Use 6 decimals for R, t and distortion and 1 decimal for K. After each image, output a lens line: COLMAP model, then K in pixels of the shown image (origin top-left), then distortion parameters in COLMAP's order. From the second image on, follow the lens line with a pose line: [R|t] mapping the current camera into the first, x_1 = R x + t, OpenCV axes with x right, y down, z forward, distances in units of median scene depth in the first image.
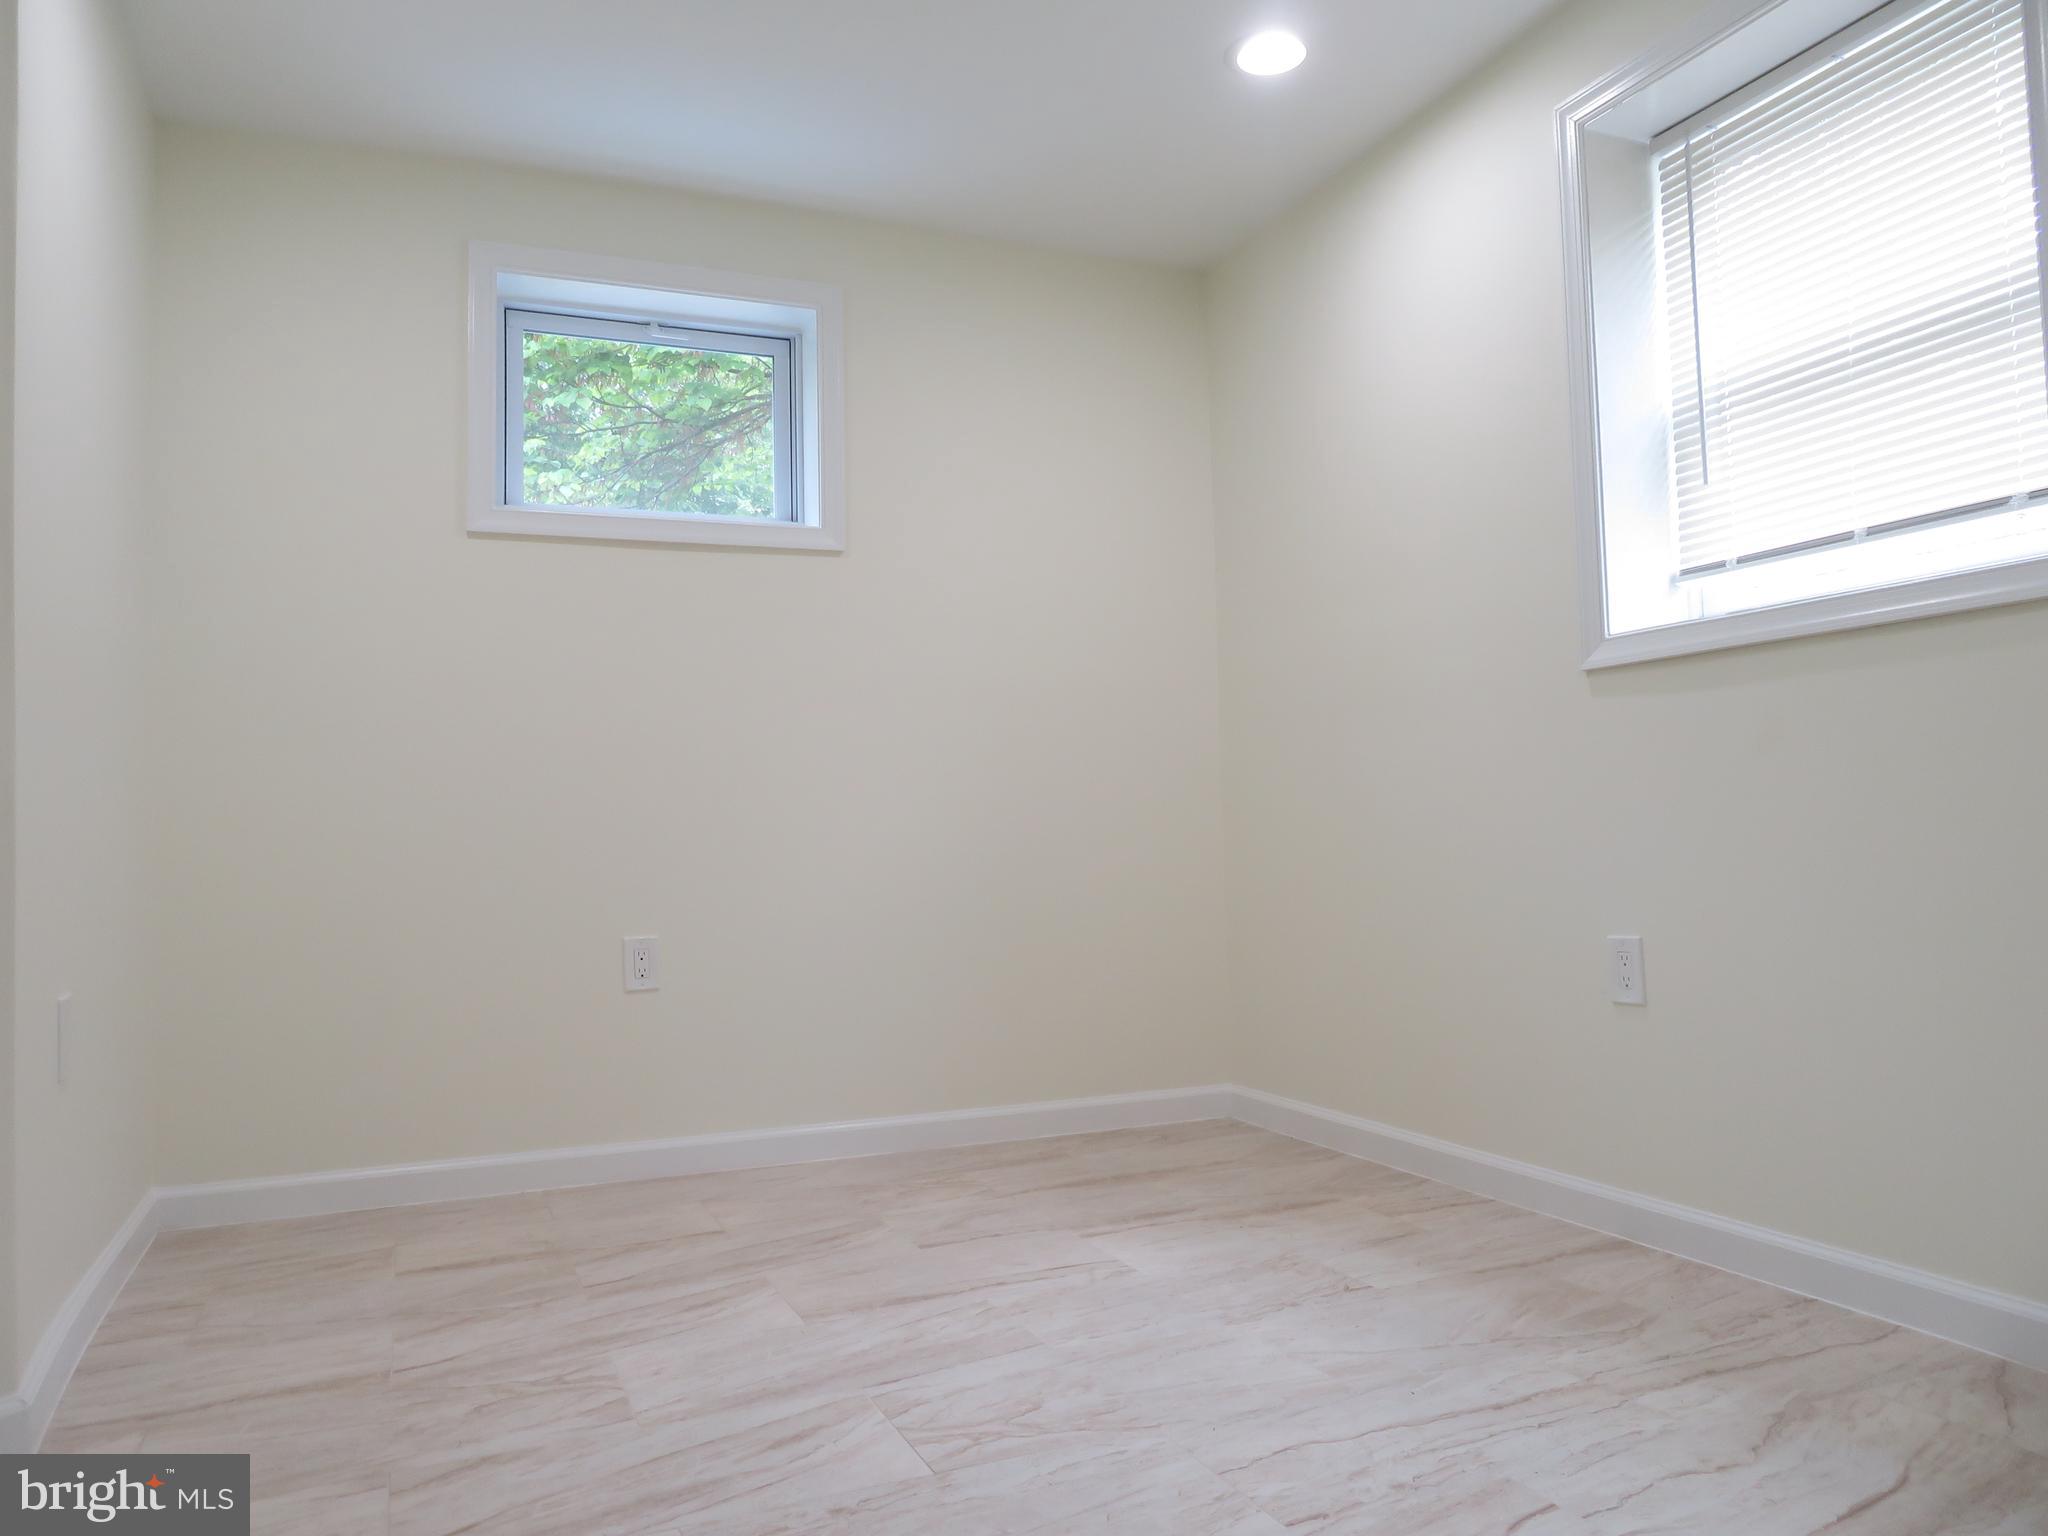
lens RADIAL K [[1457.4, 0, 1015.6], [0, 1457.4, 760.9], [0, 0, 1]] dist [-0.006292, -0.001814]
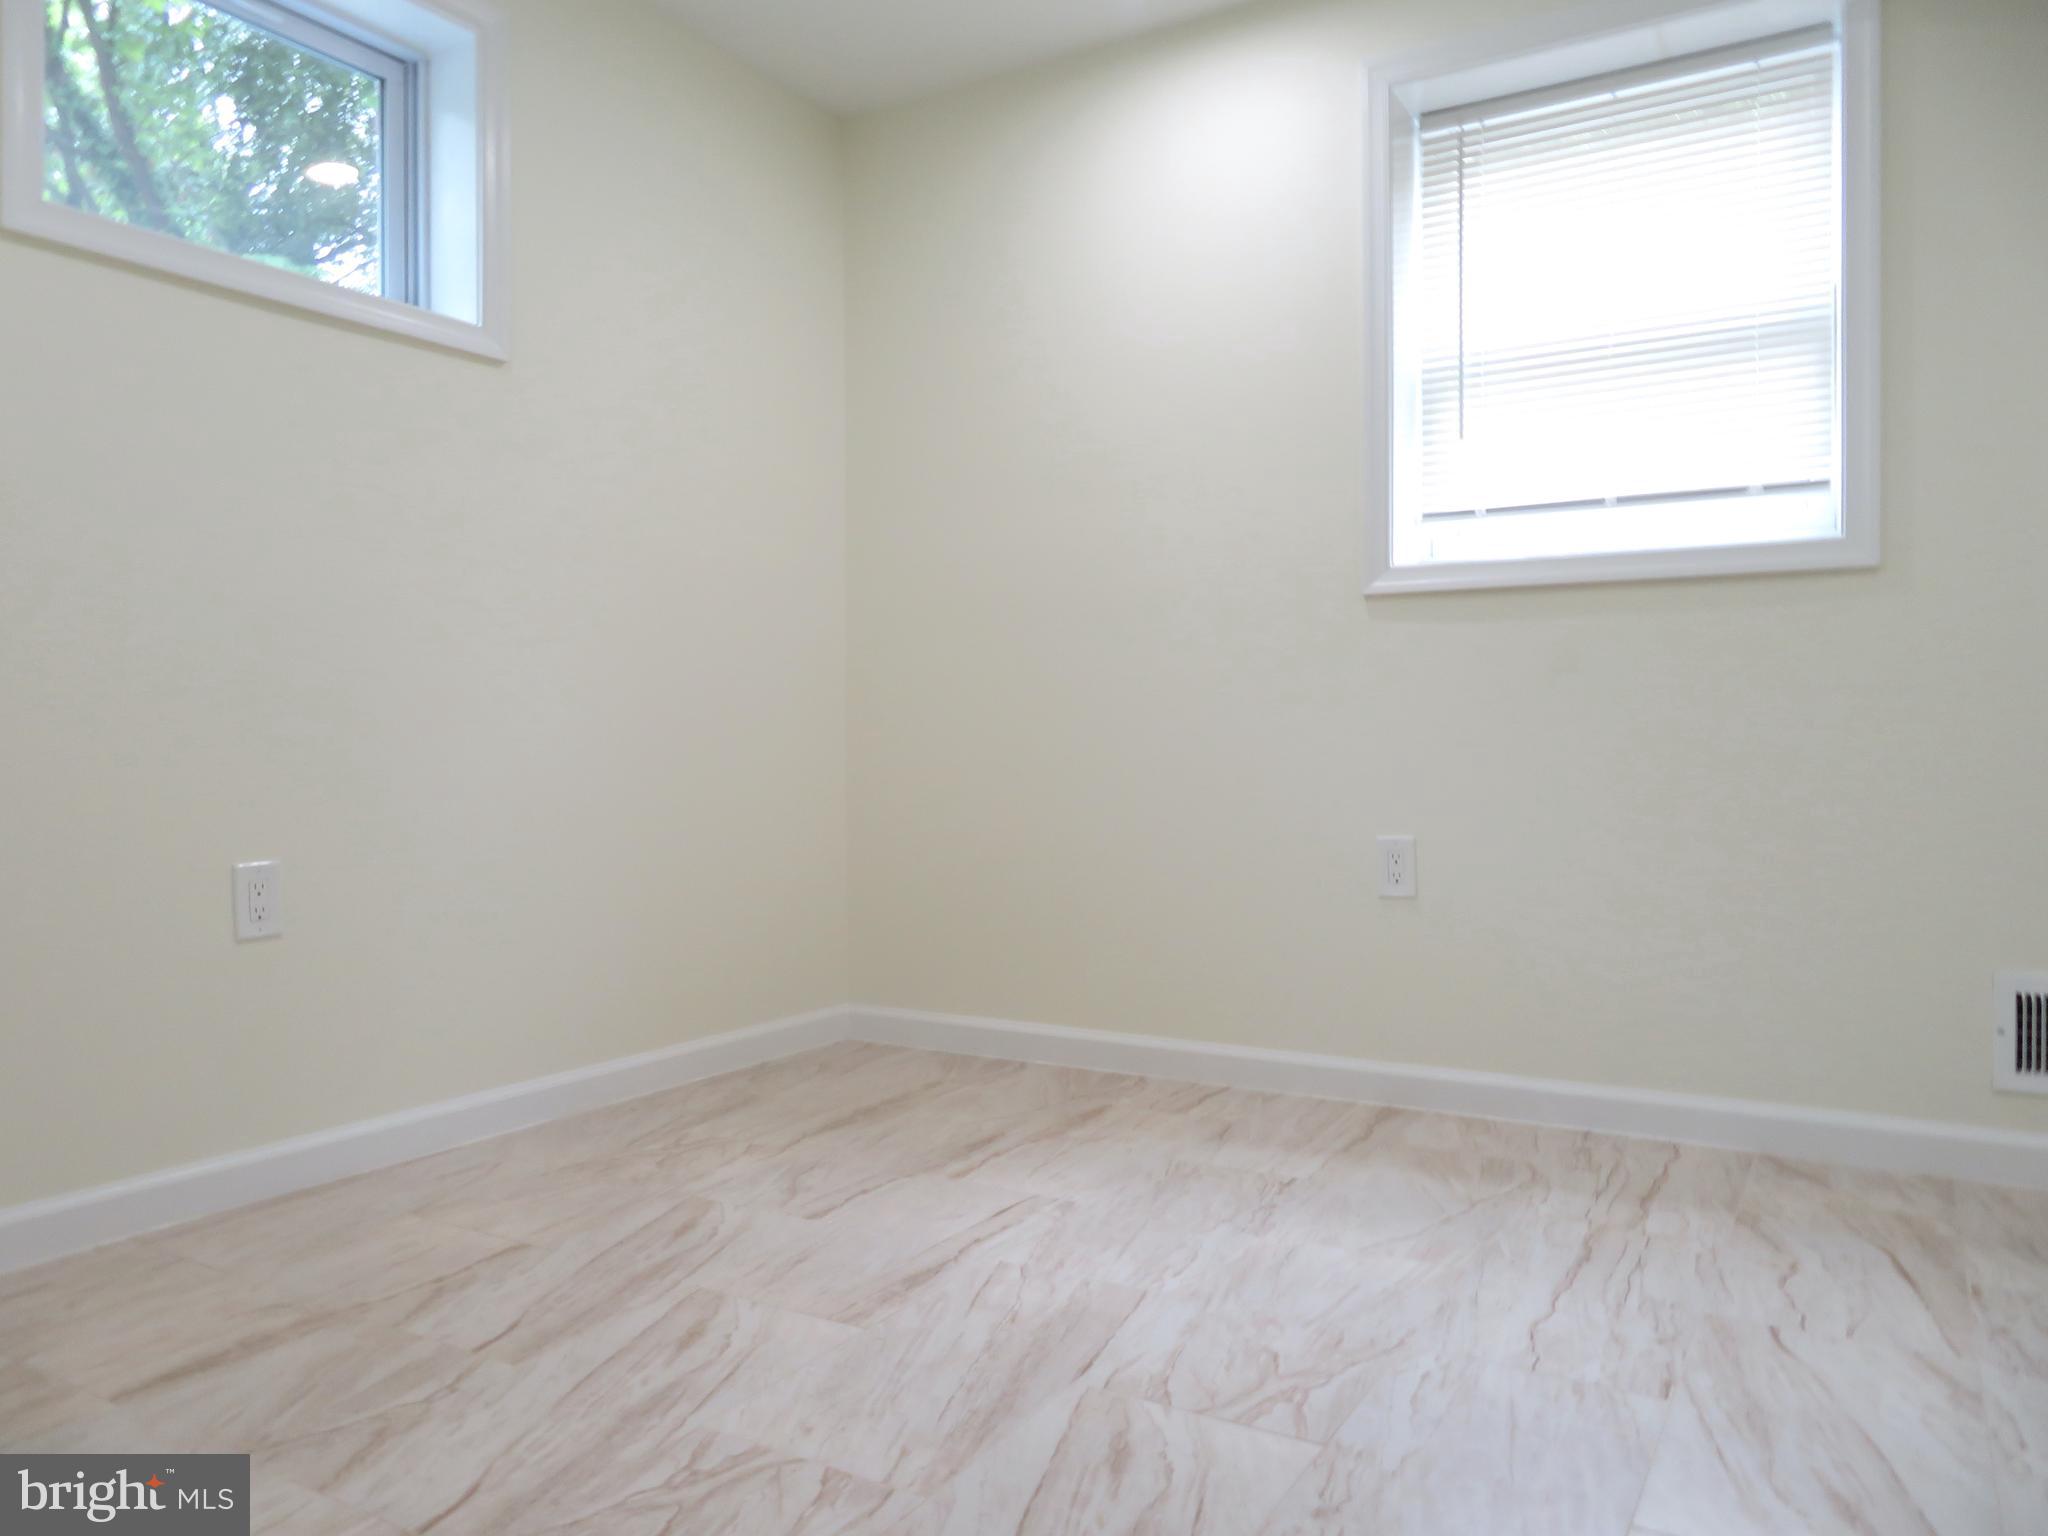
lens RADIAL K [[1455.8, 0, 1024.0], [0, 1455.8, 768.0], [0, 0, 1]] dist [-0.007993, -0.001394]
pose [[0.806599, 0.012920, 0.590958, -0.585188], [-0.049989, 0.997671, 0.046418, 0.037126], [-0.588981, -0.066982, 0.805366, 0.339029]]
